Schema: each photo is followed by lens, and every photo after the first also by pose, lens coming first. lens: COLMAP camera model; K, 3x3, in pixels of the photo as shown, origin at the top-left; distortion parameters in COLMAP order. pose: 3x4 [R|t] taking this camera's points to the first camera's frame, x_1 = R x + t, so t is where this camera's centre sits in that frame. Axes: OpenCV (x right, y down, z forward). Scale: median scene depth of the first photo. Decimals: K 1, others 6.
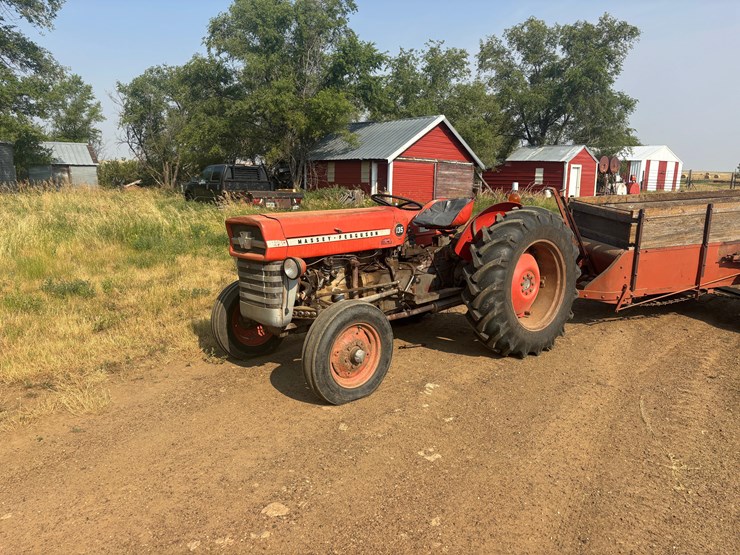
lens RADIAL K [[563.2, 0, 368.3], [0, 563.2, 277.9], [0, 0, 1]] dist [0.052299, -0.054262]
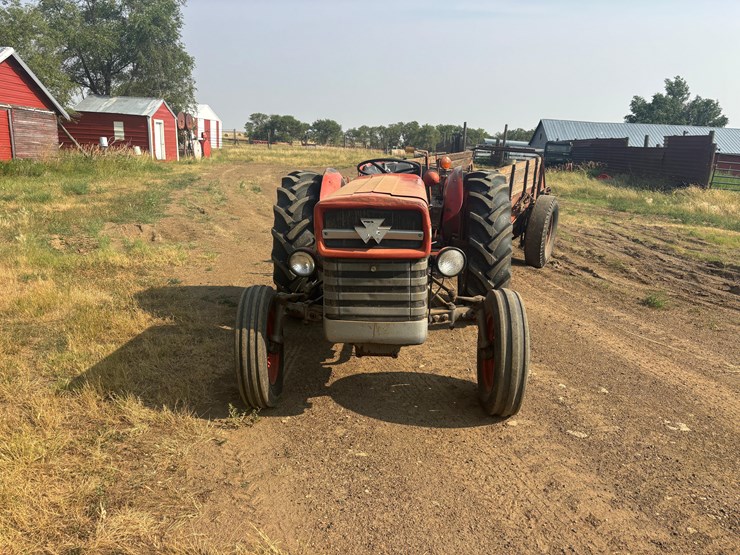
lens RADIAL K [[563.2, 0, 368.3], [0, 563.2, 277.9], [0, 0, 1]] dist [0.052299, -0.054262]
pose [[0.688195, -0.155755, 0.708610, -0.557130], [0.101735, 0.987752, 0.118308, -0.071804], [-0.718358, -0.009329, 0.695612, 0.412226]]
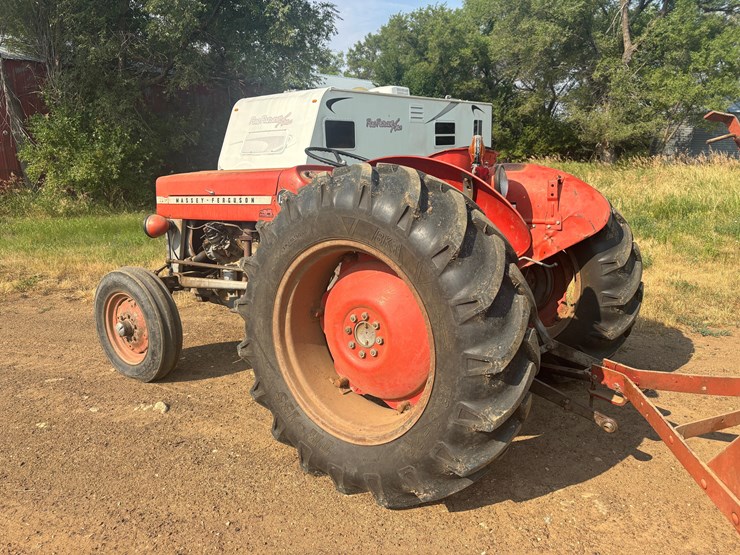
lens RADIAL K [[563.2, 0, 368.3], [0, 563.2, 277.9], [0, 0, 1]] dist [0.052299, -0.054262]
pose [[0.228579, 0.184104, -0.955959, 0.666367], [-0.145932, 0.977340, 0.153328, -0.098764], [0.962526, 0.104458, 0.250266, 0.831895]]
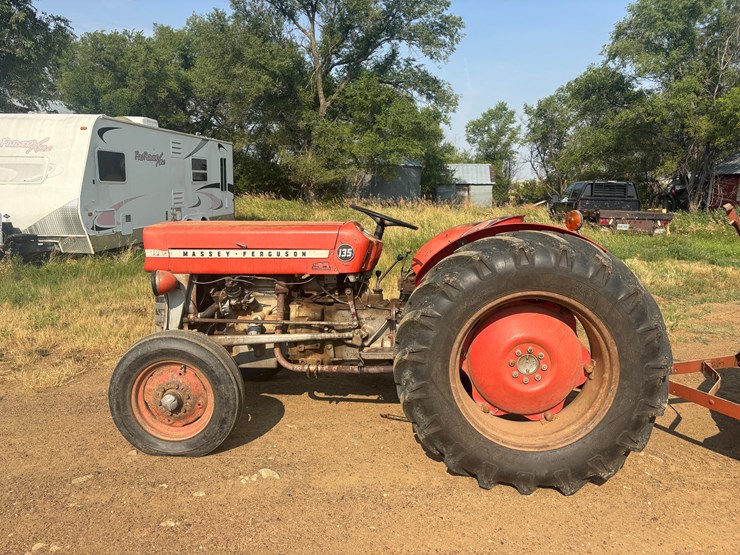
lens RADIAL K [[563.2, 0, 368.3], [0, 563.2, 277.9], [0, 0, 1]] dist [0.052299, -0.054262]
pose [[0.723692, 0.109756, -0.681339, 0.514638], [-0.133505, 0.990888, 0.017816, -0.061821], [0.677086, 0.078069, 0.731751, 0.431346]]
